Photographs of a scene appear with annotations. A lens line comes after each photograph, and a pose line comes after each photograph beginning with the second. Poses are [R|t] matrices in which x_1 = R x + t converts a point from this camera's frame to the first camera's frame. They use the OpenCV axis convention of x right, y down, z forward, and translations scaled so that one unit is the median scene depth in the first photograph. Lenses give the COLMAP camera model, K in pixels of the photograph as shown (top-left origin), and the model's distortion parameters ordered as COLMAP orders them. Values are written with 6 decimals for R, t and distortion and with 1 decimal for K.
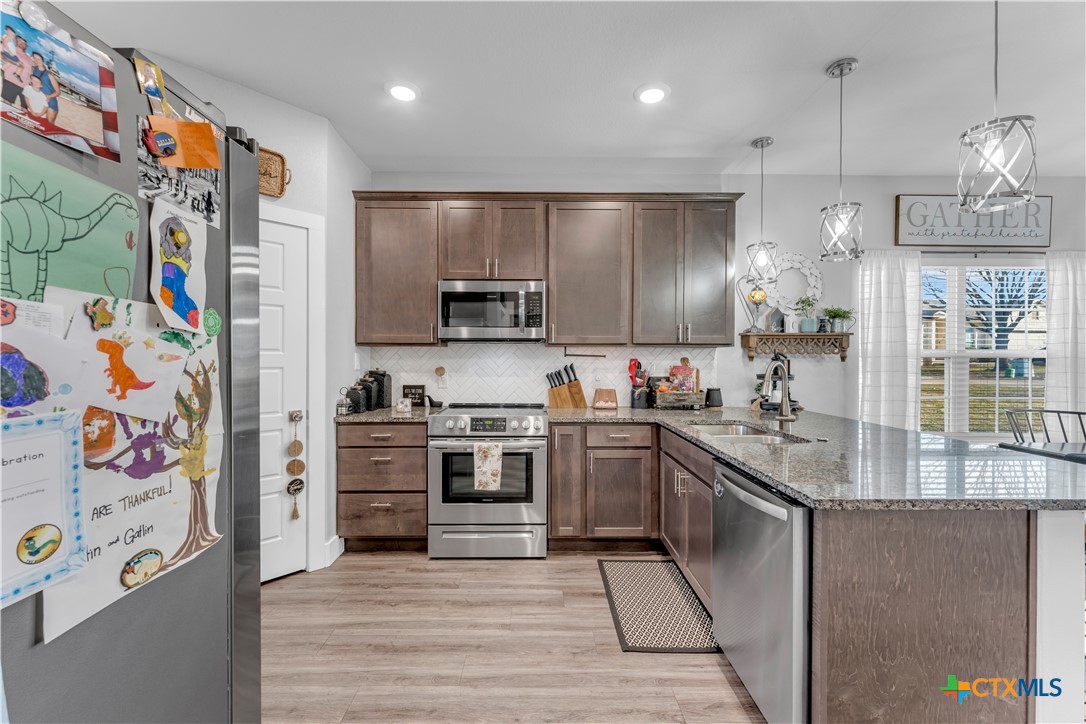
lens RADIAL K [[428.0, 0, 543.2], [0, 428.0, 360.8], [0, 0, 1]] dist [-0.000581, -0.000067]
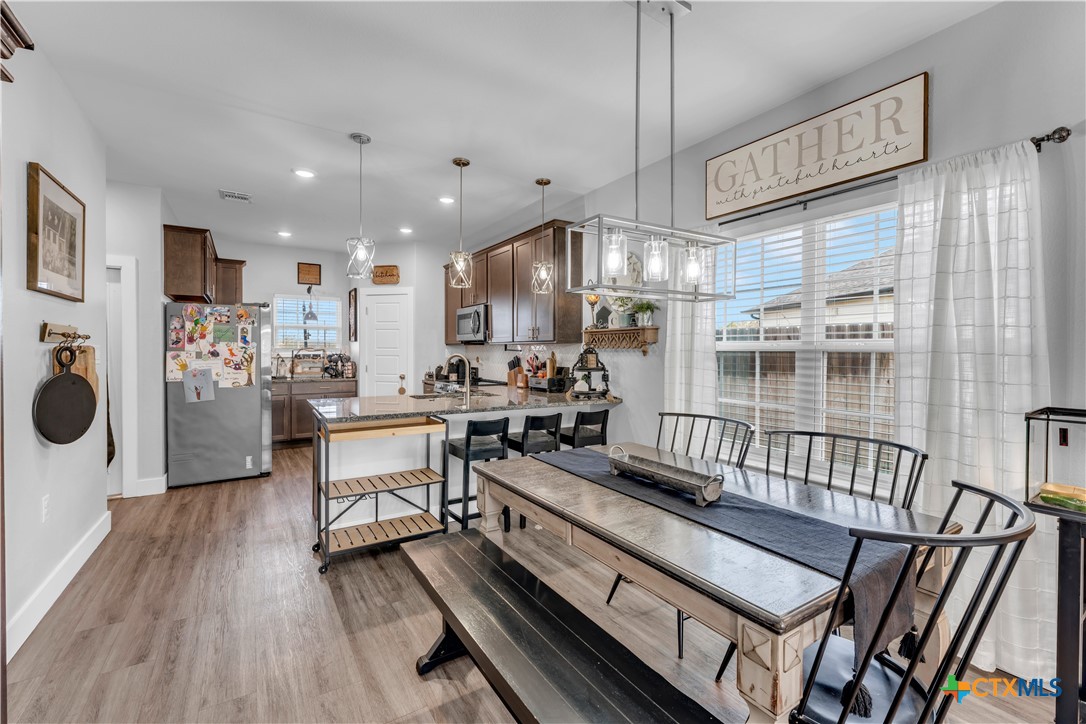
lens RADIAL K [[461.6, 0, 538.9], [0, 461.6, 355.5], [0, 0, 1]] dist [-0.000424, -0.000400]
pose [[0.532362, 0.007325, -0.846485, 1.527103], [-0.008069, 0.999961, 0.003579, -0.000664], [0.846479, 0.004924, 0.532400, 0.244108]]
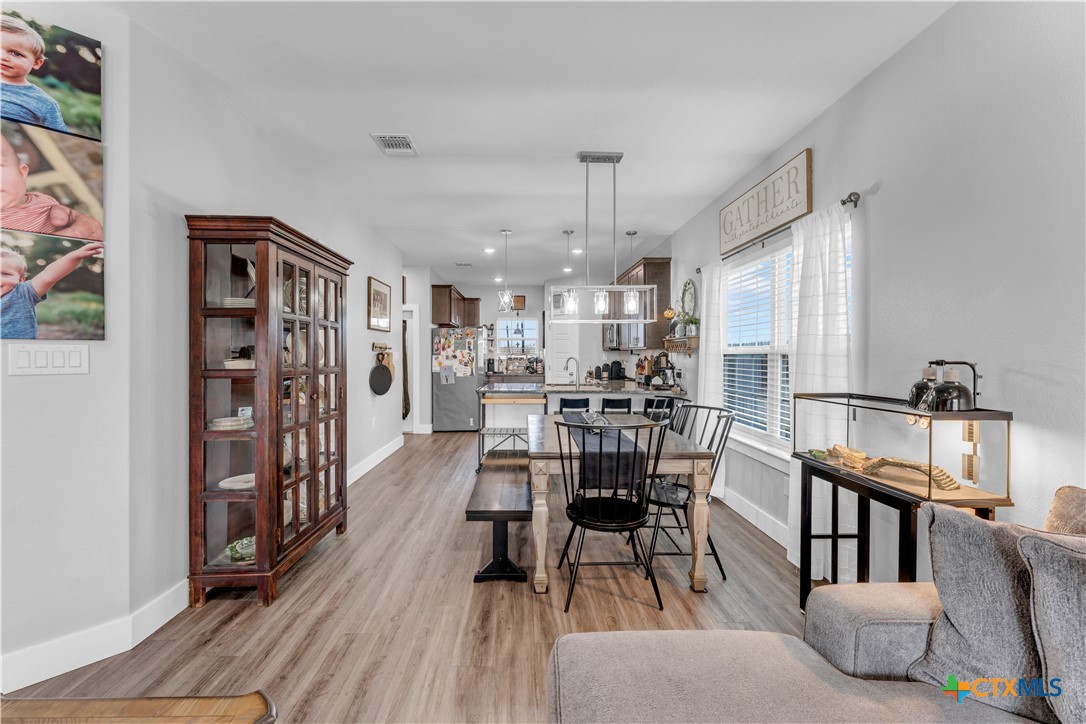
lens RADIAL K [[428.0, 0, 538.7], [0, 428.0, 359.7], [0, 0, 1]] dist [-0.000581, -0.000067]
pose [[0.040686, 0.007534, -0.999144, 2.075803], [-0.009138, 0.999933, 0.007168, 0.002802], [0.999130, 0.008839, 0.040752, 0.506287]]
